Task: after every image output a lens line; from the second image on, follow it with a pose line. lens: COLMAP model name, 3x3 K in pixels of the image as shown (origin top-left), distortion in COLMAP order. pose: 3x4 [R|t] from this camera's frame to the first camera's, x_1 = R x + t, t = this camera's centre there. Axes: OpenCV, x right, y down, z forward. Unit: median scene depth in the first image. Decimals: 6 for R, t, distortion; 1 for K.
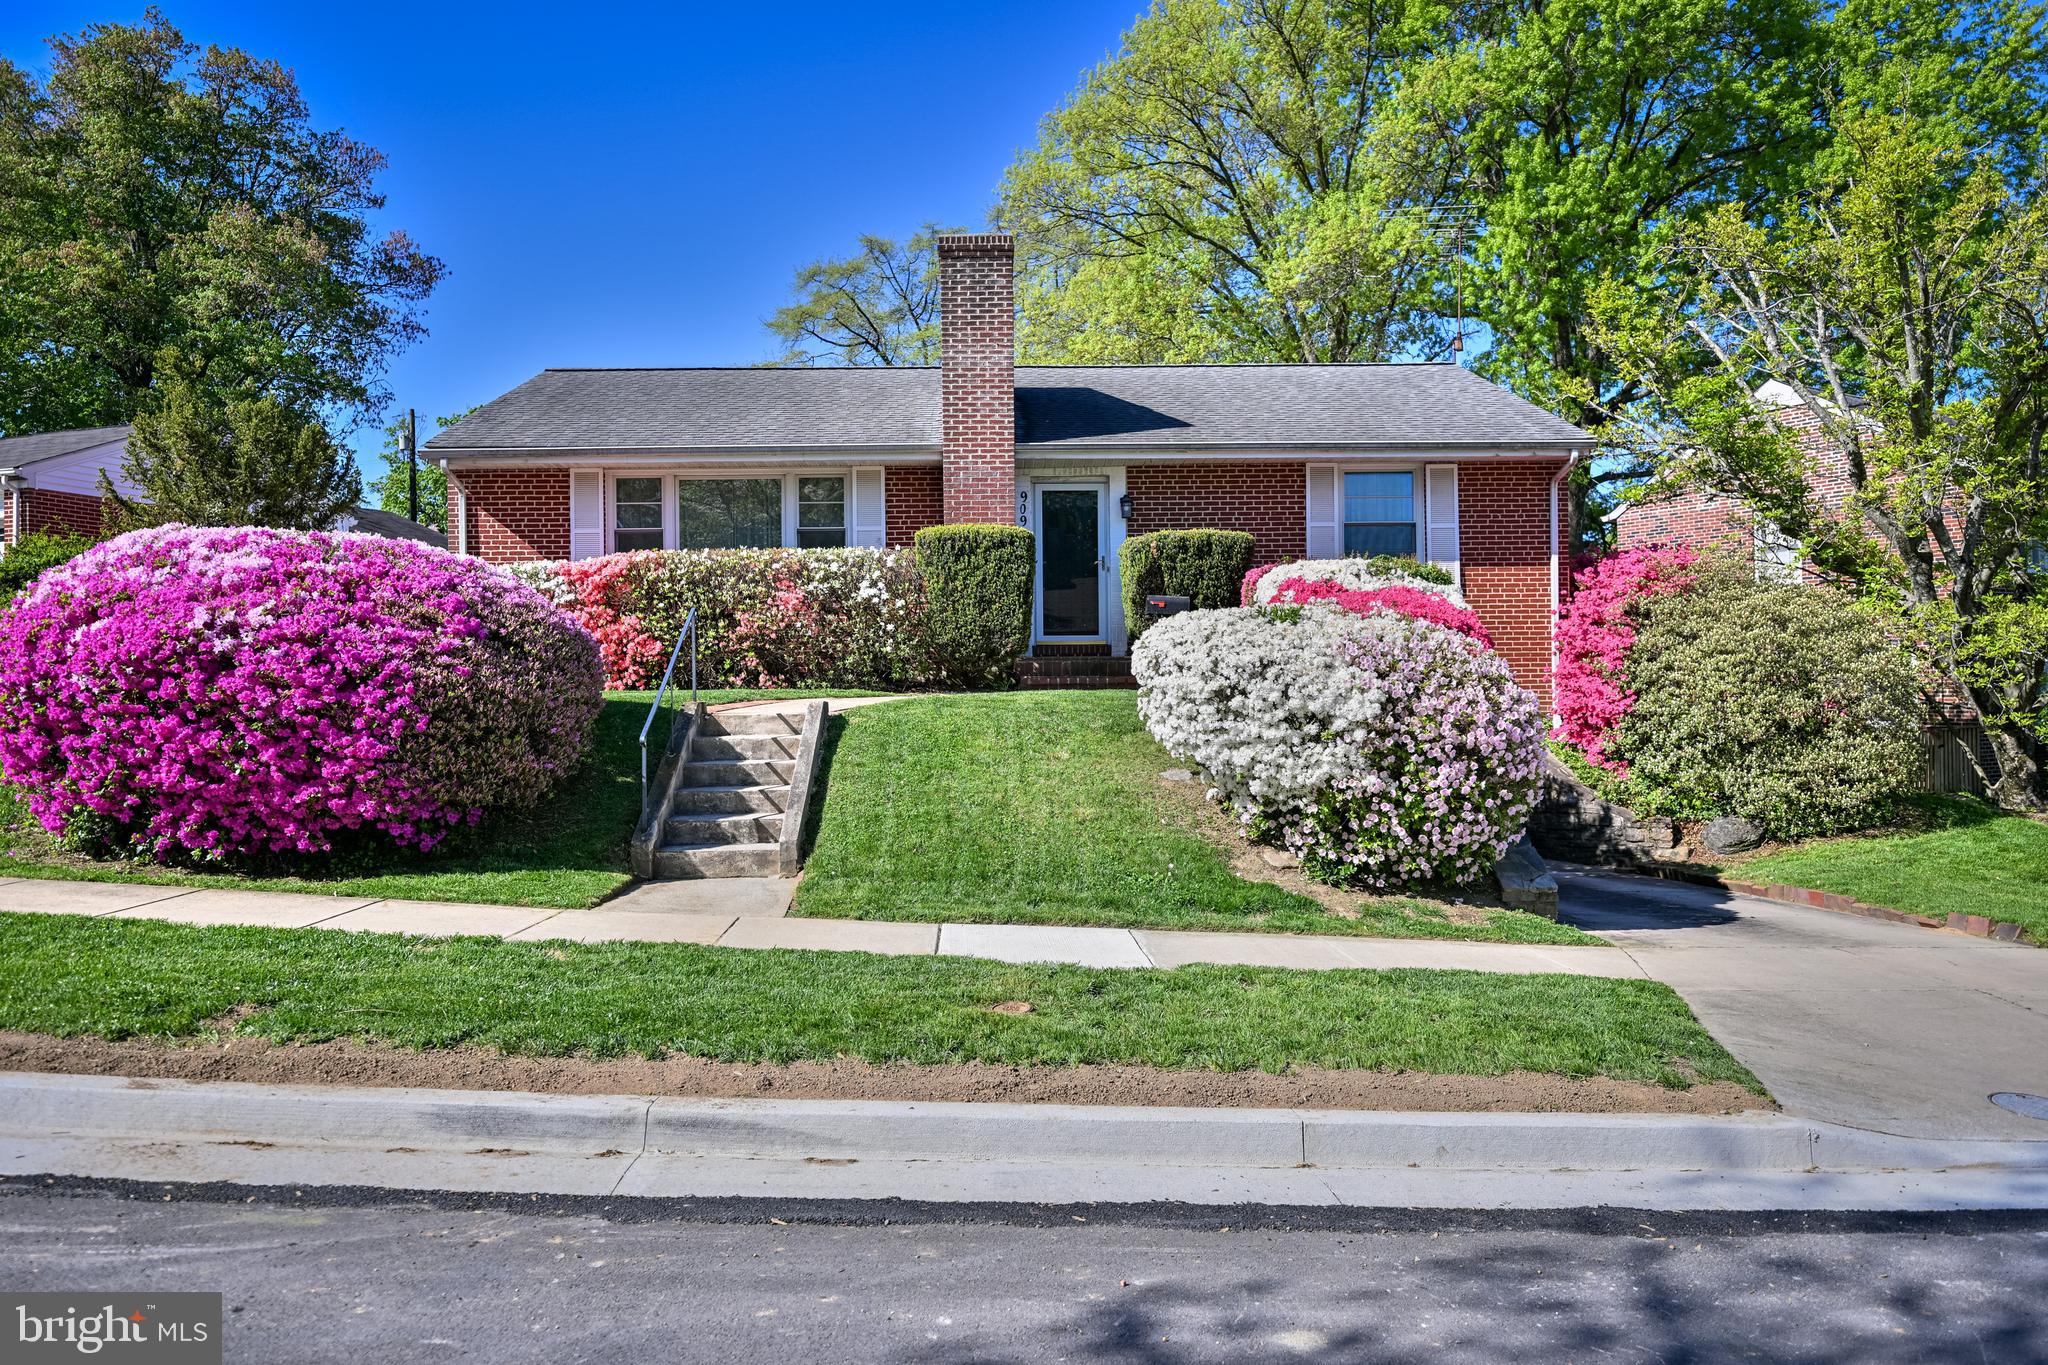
lens RADIAL K [[1362.2, 0, 1023.7], [0, 1362.2, 681.9], [0, 0, 1]] dist [-0.006528, 0.002062]
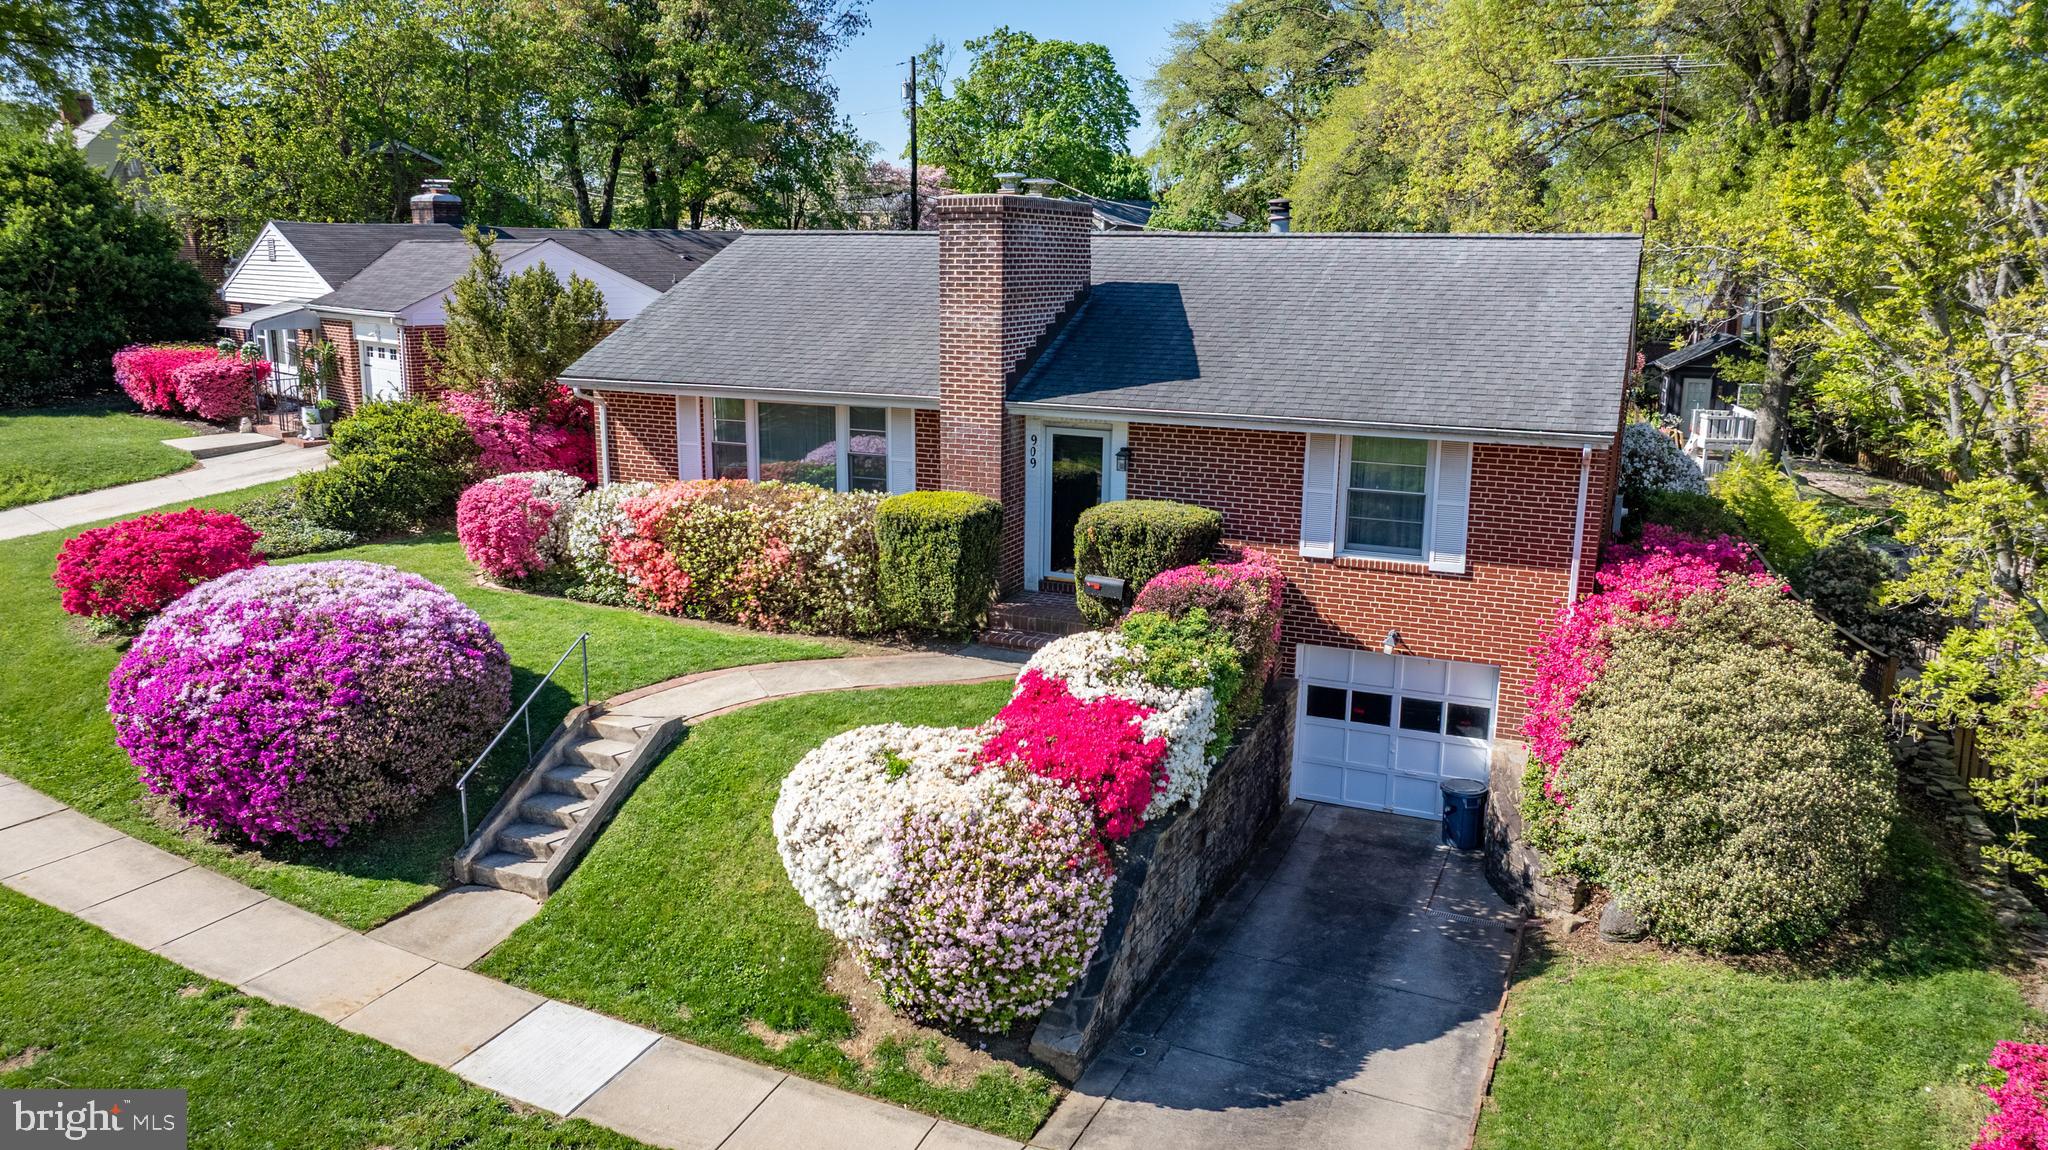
lens RADIAL K [[1454.2, 0, 1020.5], [0, 1454.2, 574.8], [0, 0, 1]] dist [-0.029906, -0.004207]
pose [[0.903705, 0.114218, -0.412641, 0.524593], [-0.018671, 0.973357, 0.228532, -0.330568], [0.427749, -0.198820, 0.881760, 0.003443]]
